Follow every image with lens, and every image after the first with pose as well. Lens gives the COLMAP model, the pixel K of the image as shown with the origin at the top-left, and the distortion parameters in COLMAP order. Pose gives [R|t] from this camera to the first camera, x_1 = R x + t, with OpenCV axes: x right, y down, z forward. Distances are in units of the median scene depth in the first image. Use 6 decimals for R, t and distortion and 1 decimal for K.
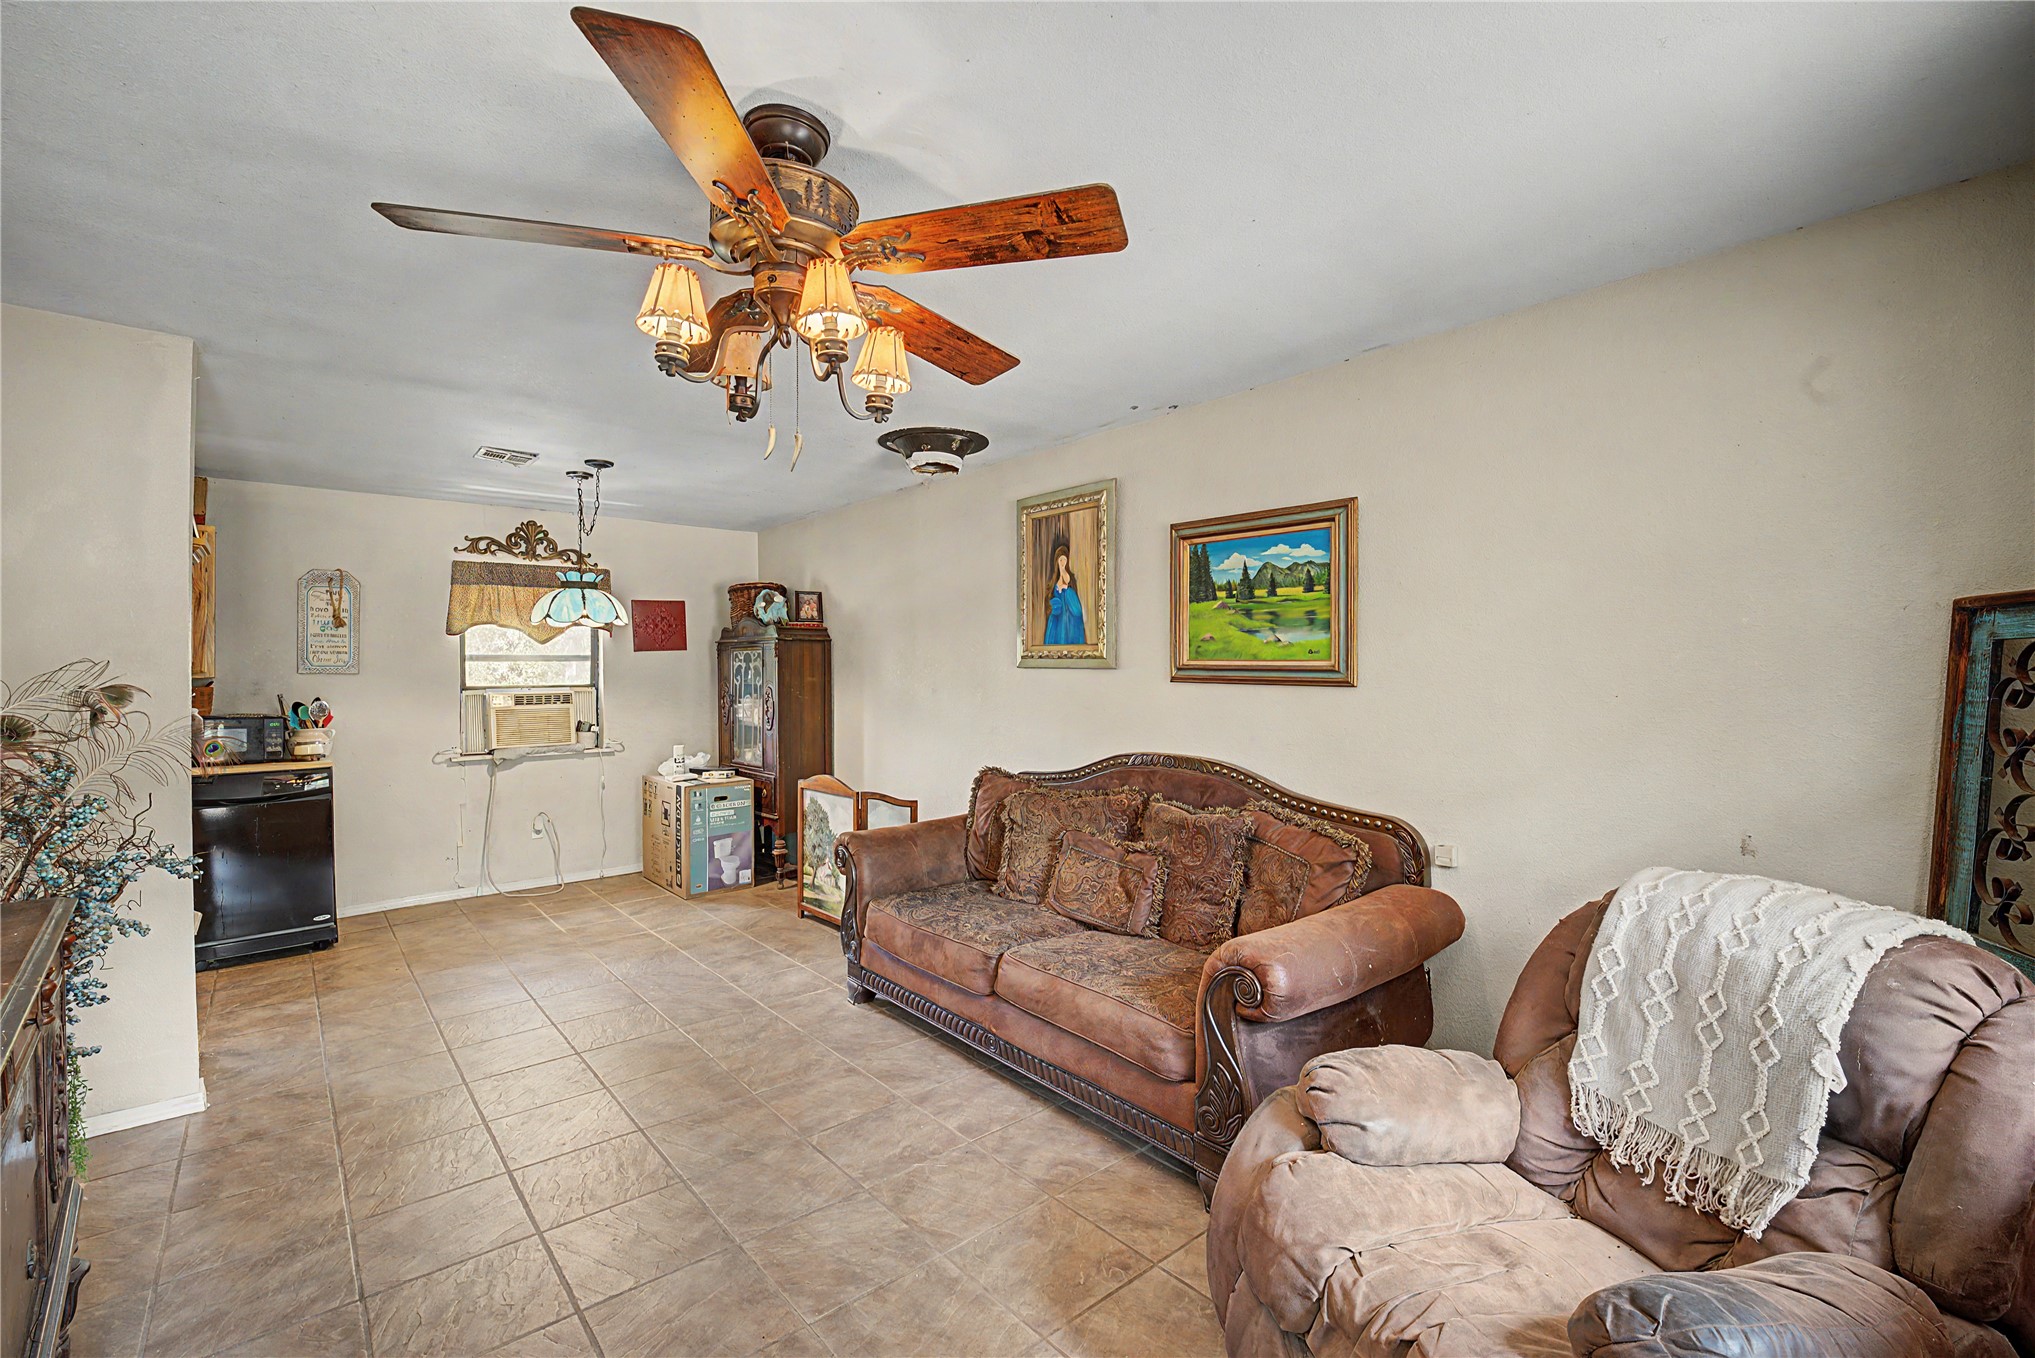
lens RADIAL K [[851.3, 0, 1029.0], [0, 851.3, 673.5], [0, 0, 1]] dist [0.001008, -0.009760]
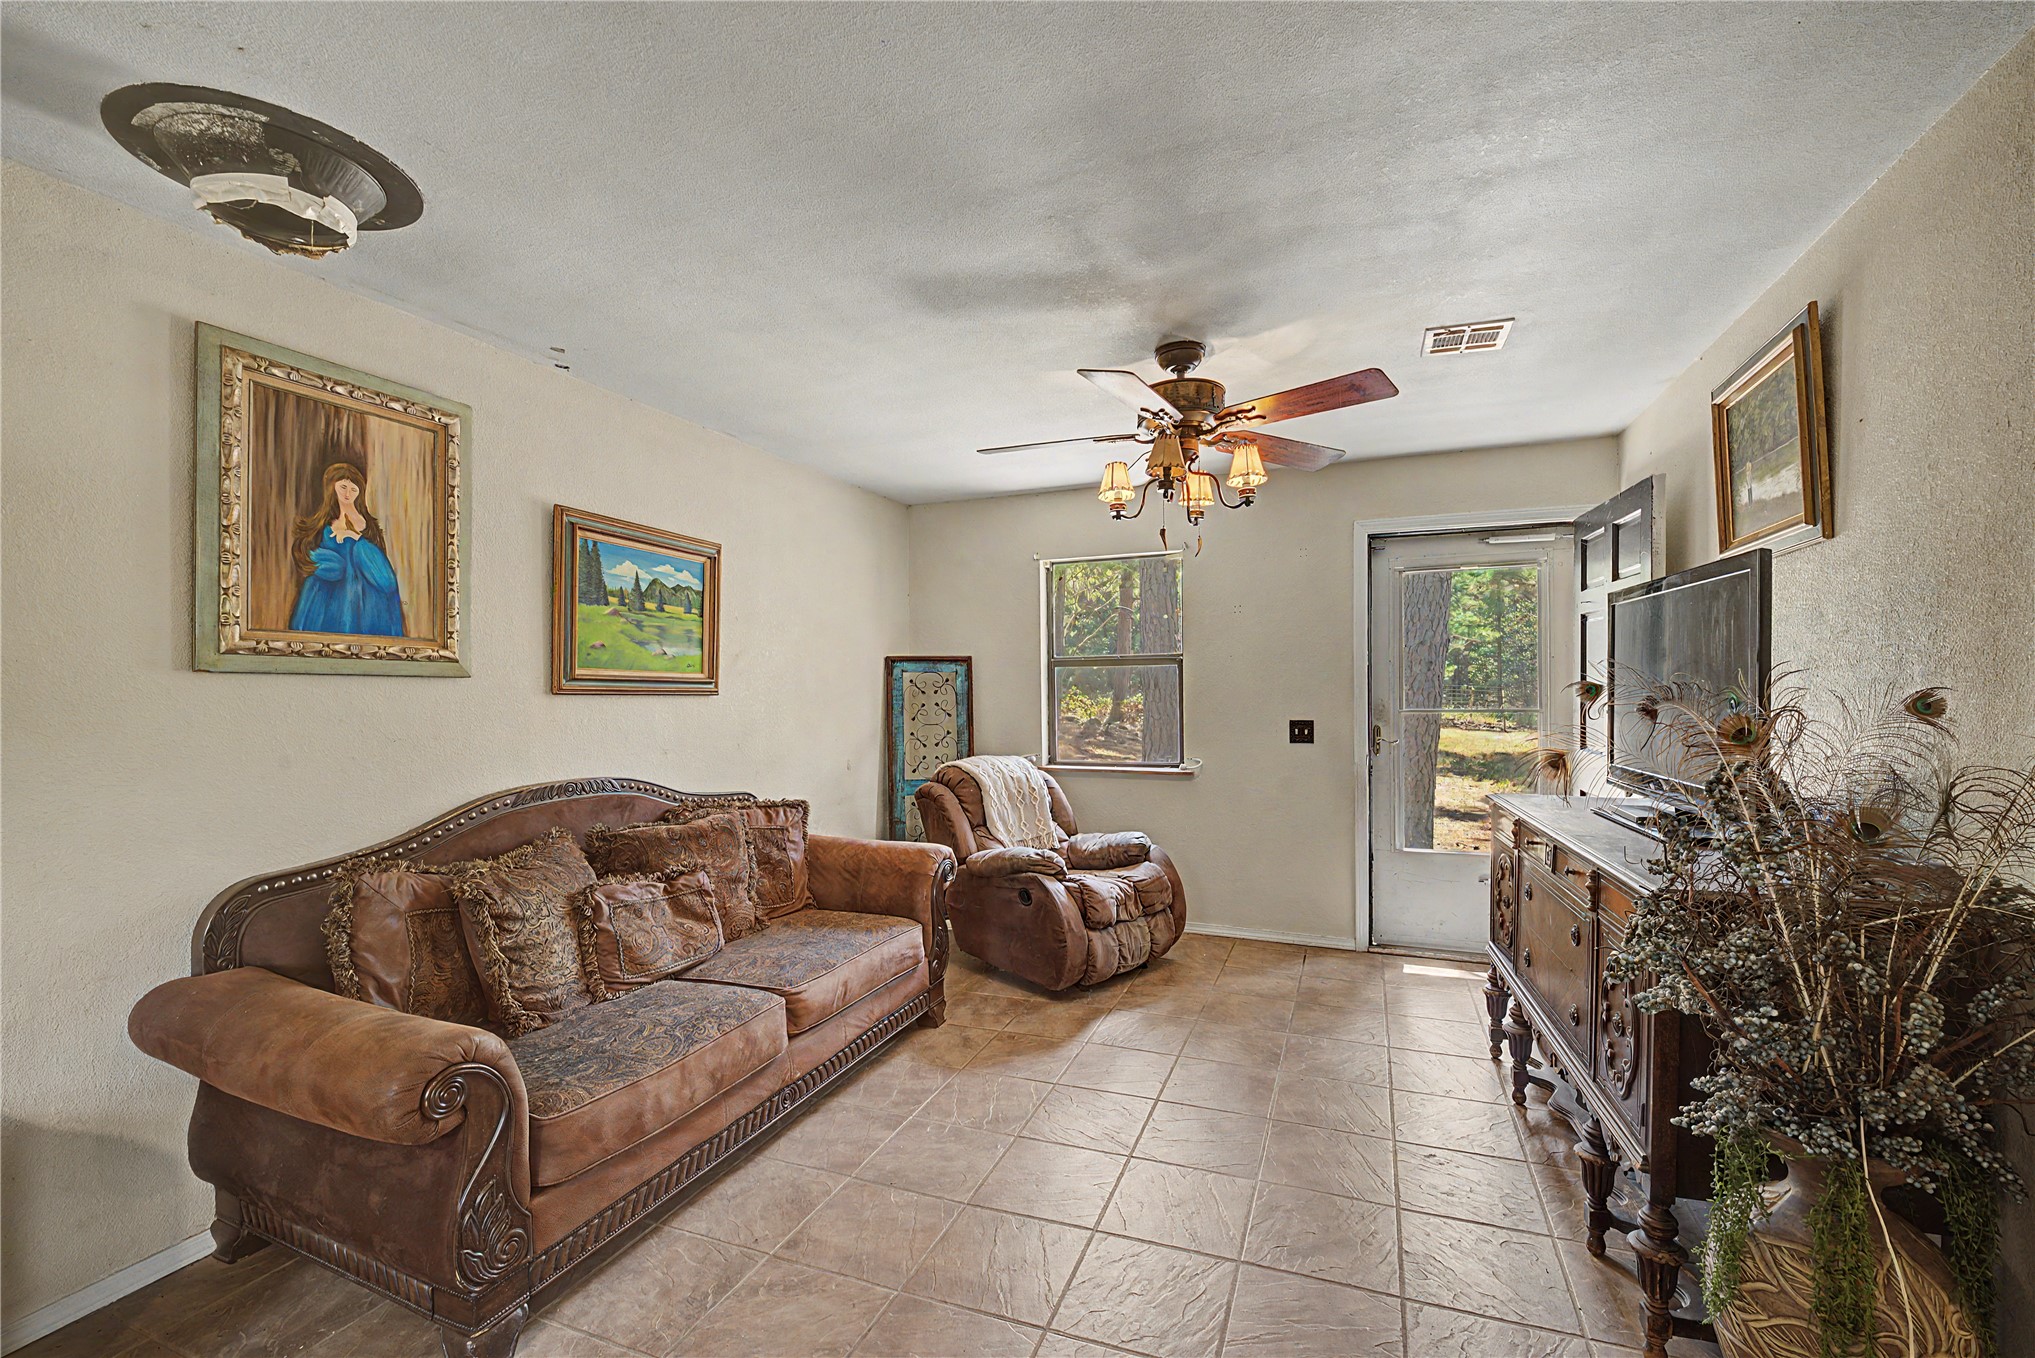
lens RADIAL K [[854.6, 0, 1025.5], [0, 854.6, 697.8], [0, 0, 1]] dist [0.001900, -0.015168]
pose [[-0.452405, -0.006424, 0.891789, -0.675994], [0.006411, 0.999925, 0.010455, 0.006691], [-0.891789, 0.010448, -0.452330, 0.838626]]
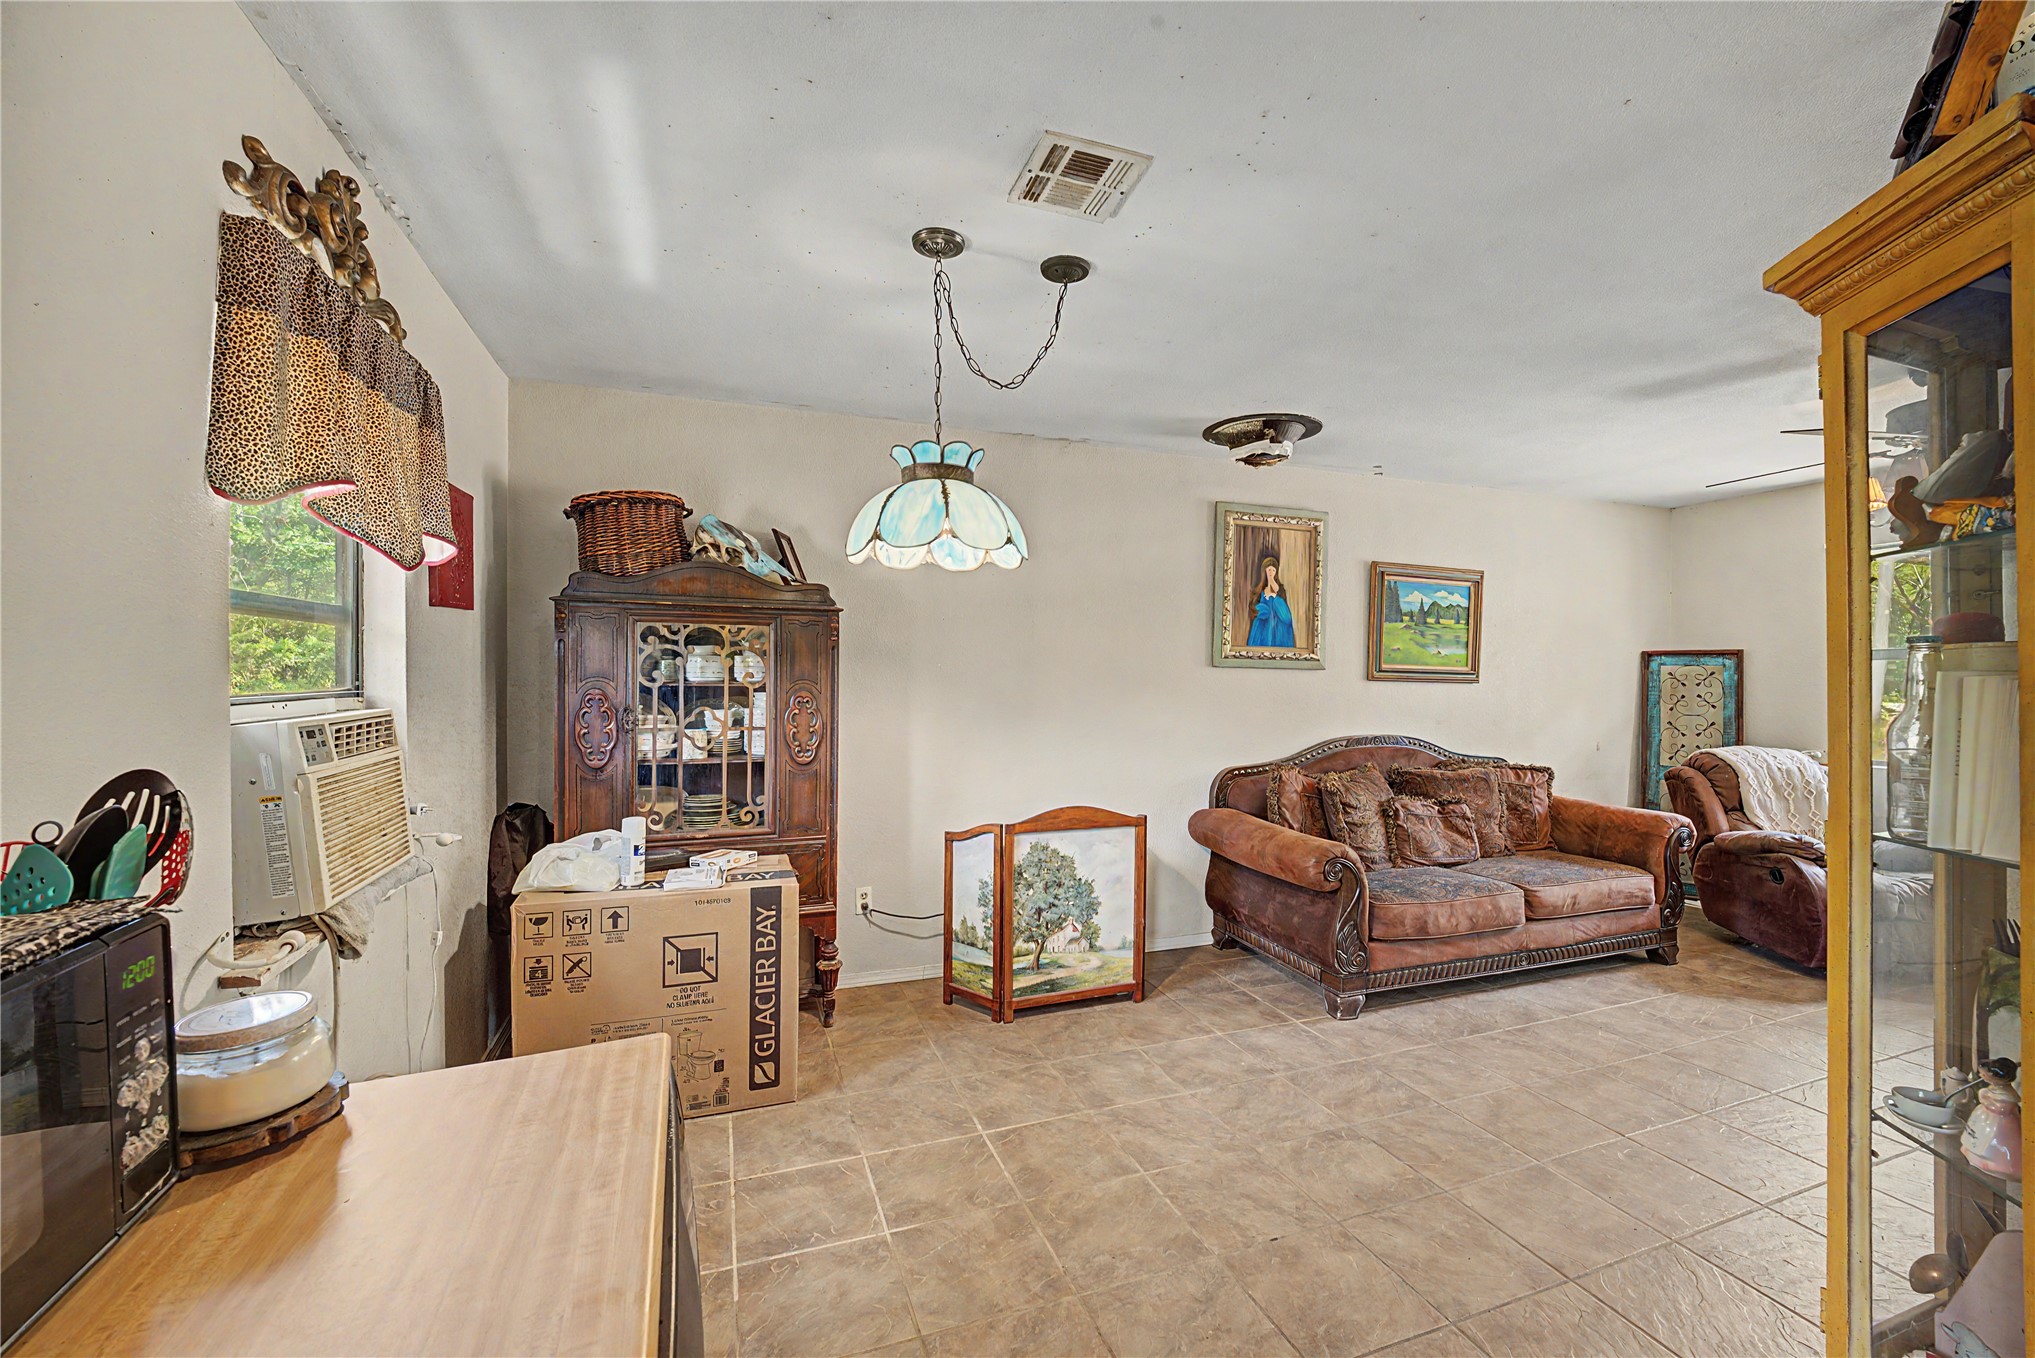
lens RADIAL K [[830.6, 0, 1025.8], [0, 830.6, 681.5], [0, 0, 1]] dist [0.017810, -0.029933]
pose [[0.364471, -0.000421, 0.931215, -1.065228], [-0.008618, 0.999956, 0.003825, 0.009915], [-0.931175, -0.009419, 0.364451, 0.888784]]
